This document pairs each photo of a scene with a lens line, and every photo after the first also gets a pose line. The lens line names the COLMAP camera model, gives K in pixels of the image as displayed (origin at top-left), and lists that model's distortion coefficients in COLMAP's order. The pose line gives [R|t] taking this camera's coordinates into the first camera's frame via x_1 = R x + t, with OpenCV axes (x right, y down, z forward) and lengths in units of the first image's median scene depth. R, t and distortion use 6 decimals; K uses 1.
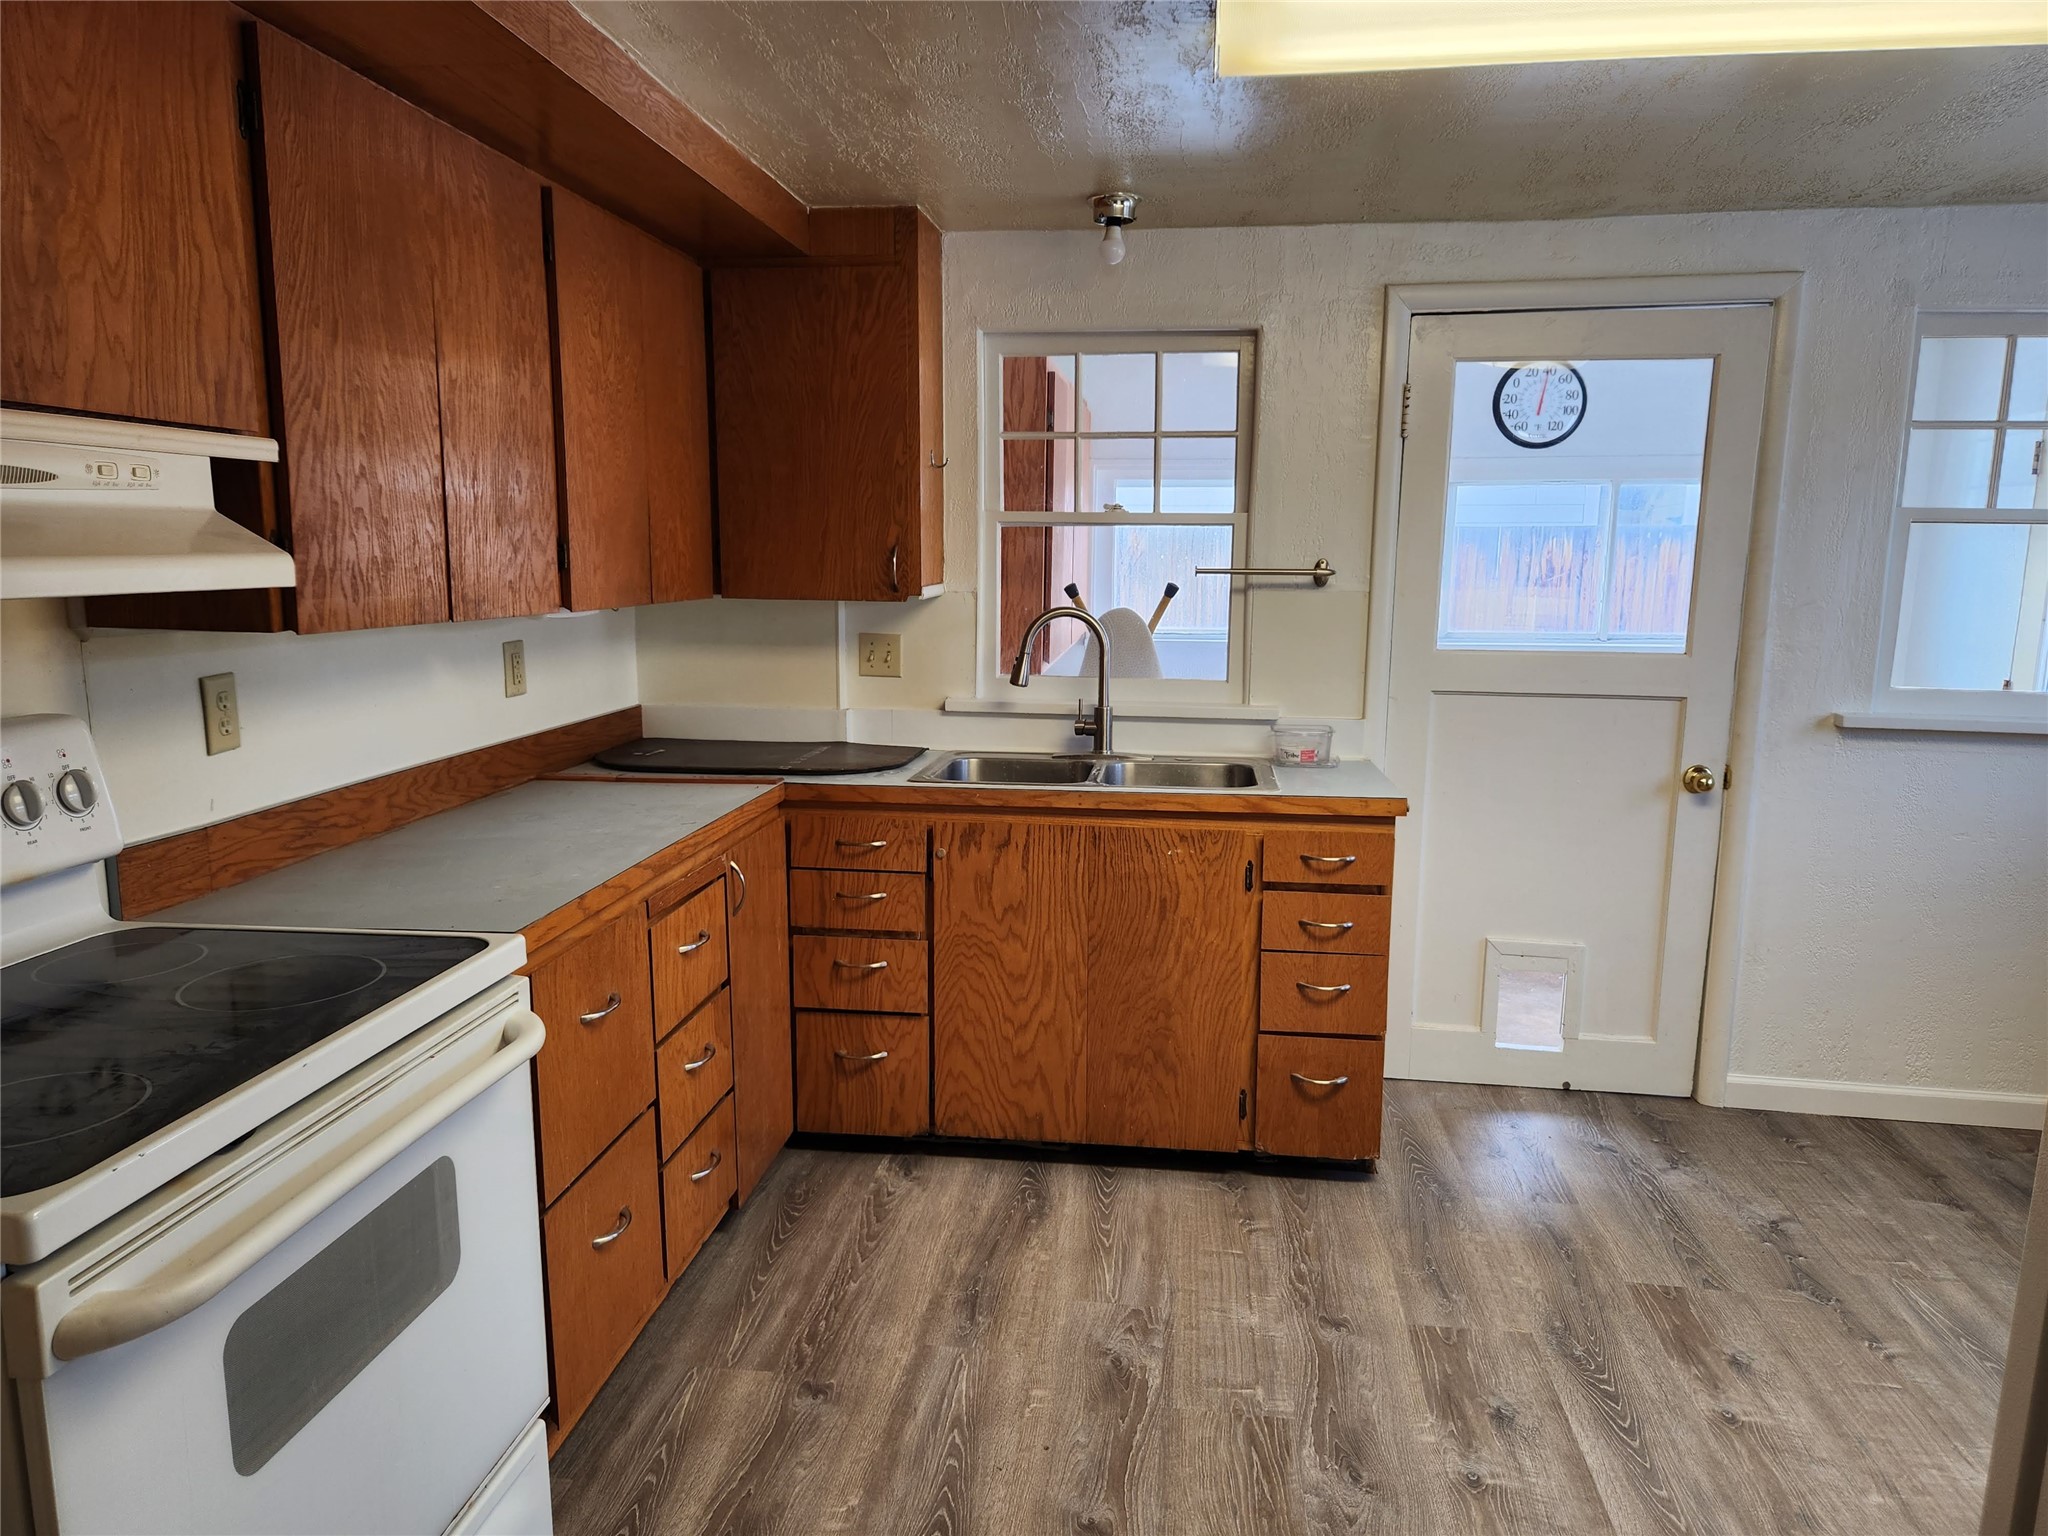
lens RADIAL K [[1372.7, 0, 1020.9], [0, 1372.7, 775.9], [0, 0, 1]] dist [0.029789, -0.006980]
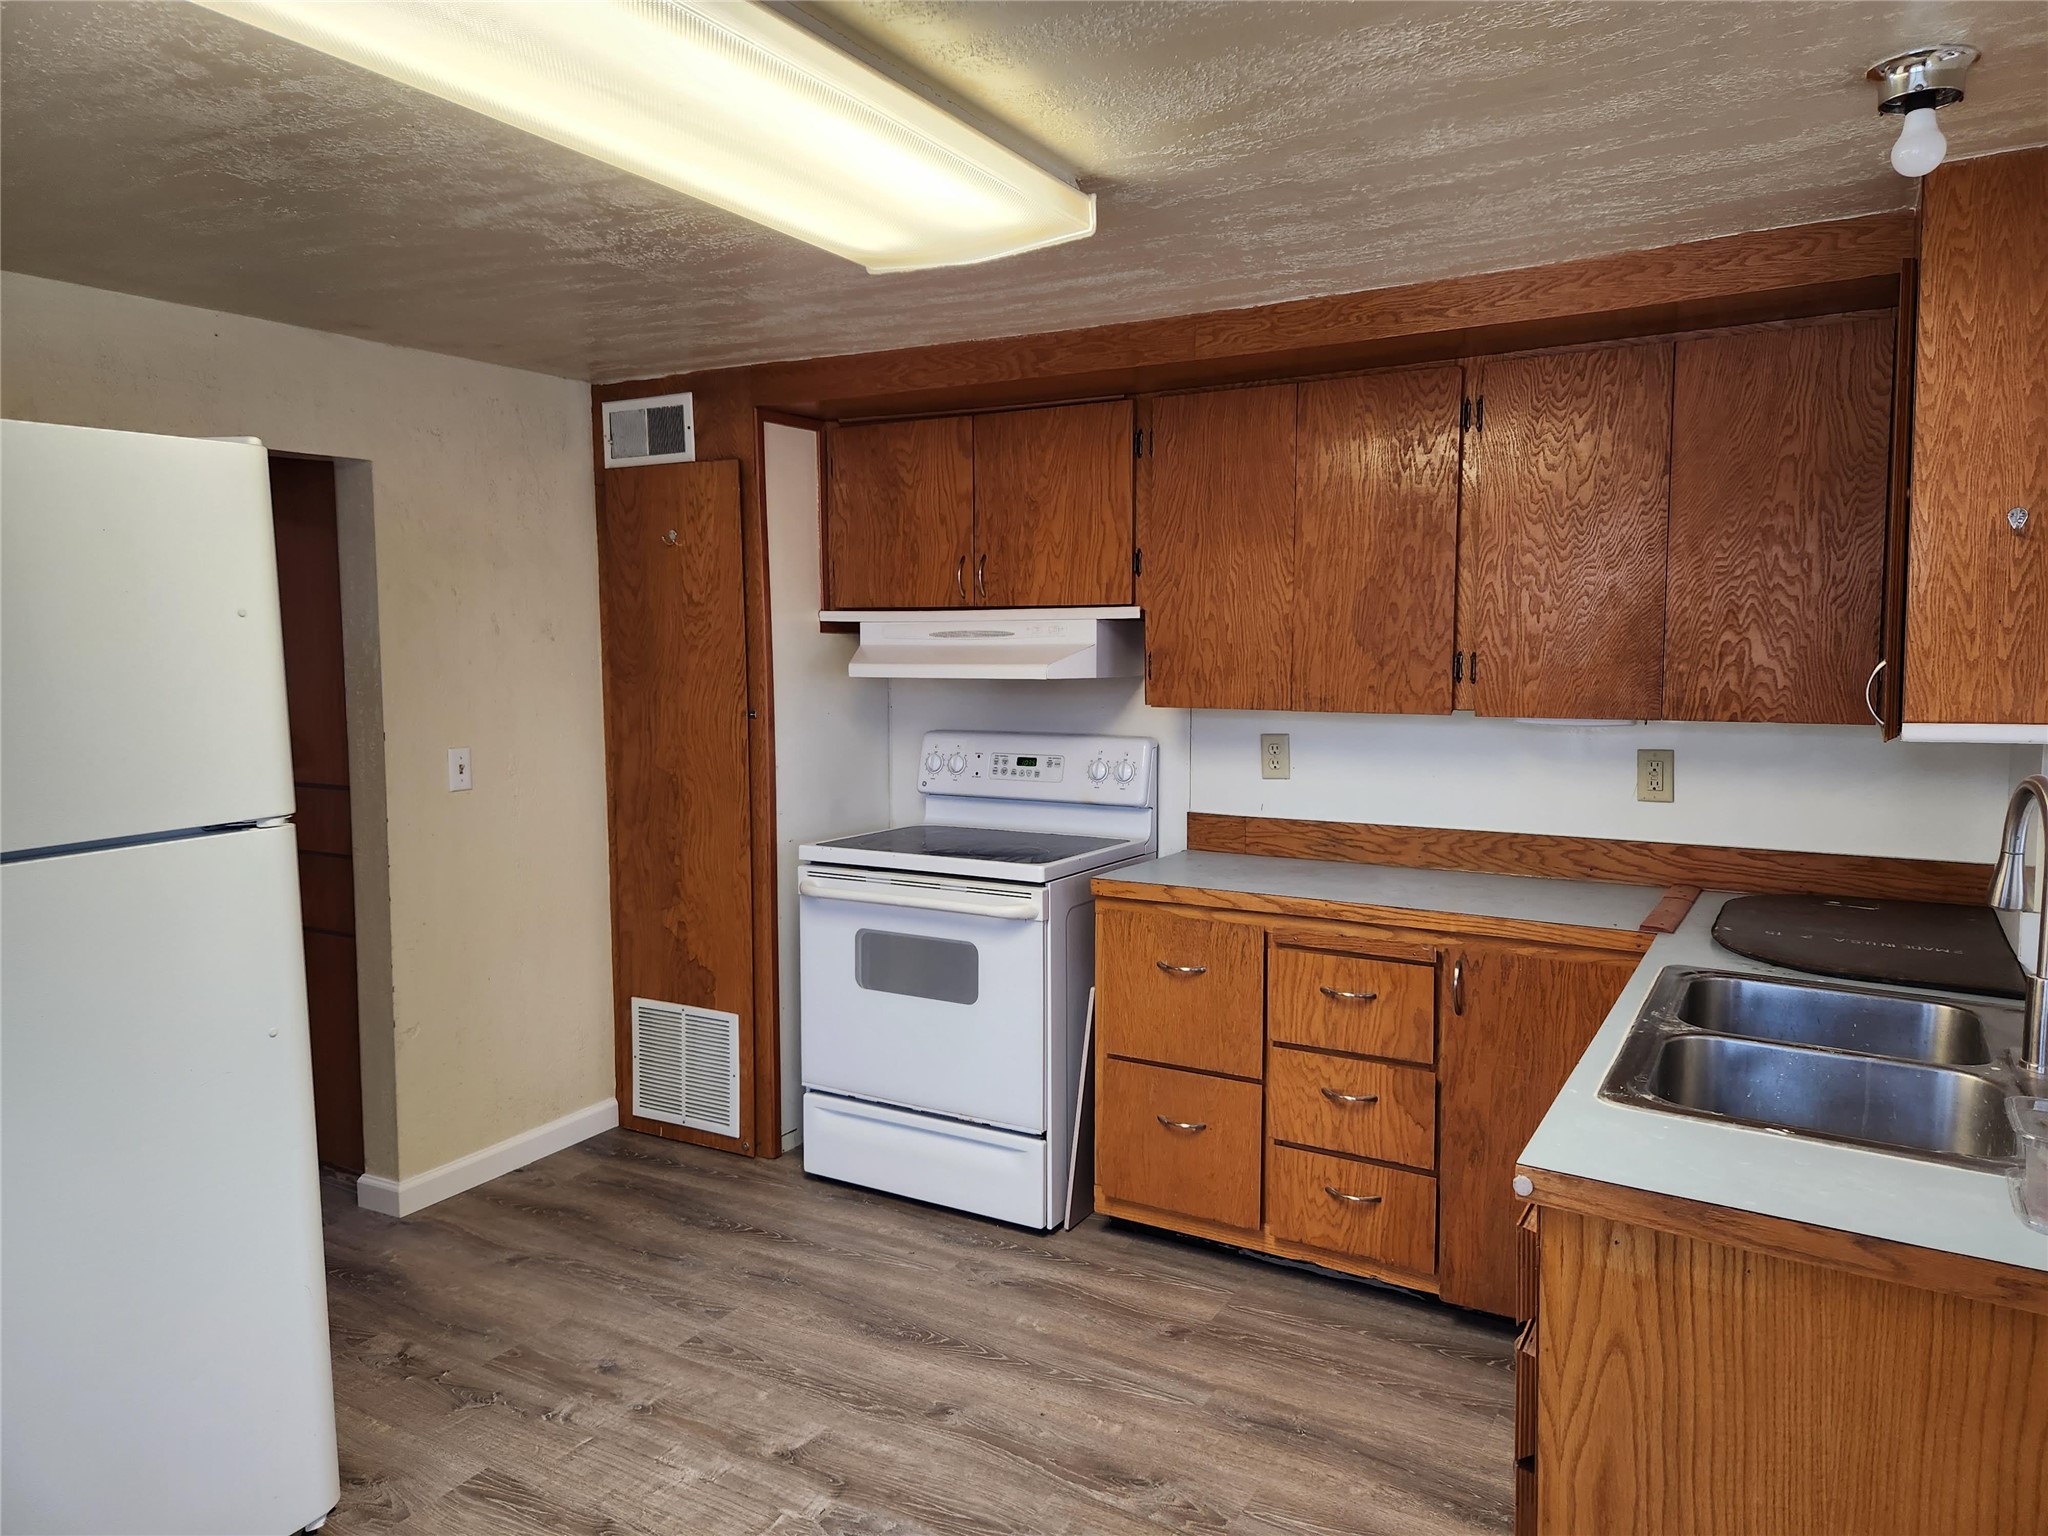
lens RADIAL K [[1372.7, 0, 1022.1], [0, 1372.7, 756.6], [0, 0, 1]] dist [0.029789, -0.006980]
pose [[-0.394277, 0.075586, -0.915878, 1.063329], [-0.148733, 0.978224, 0.144760, -0.235779], [0.906876, 0.193297, -0.374450, 1.308038]]
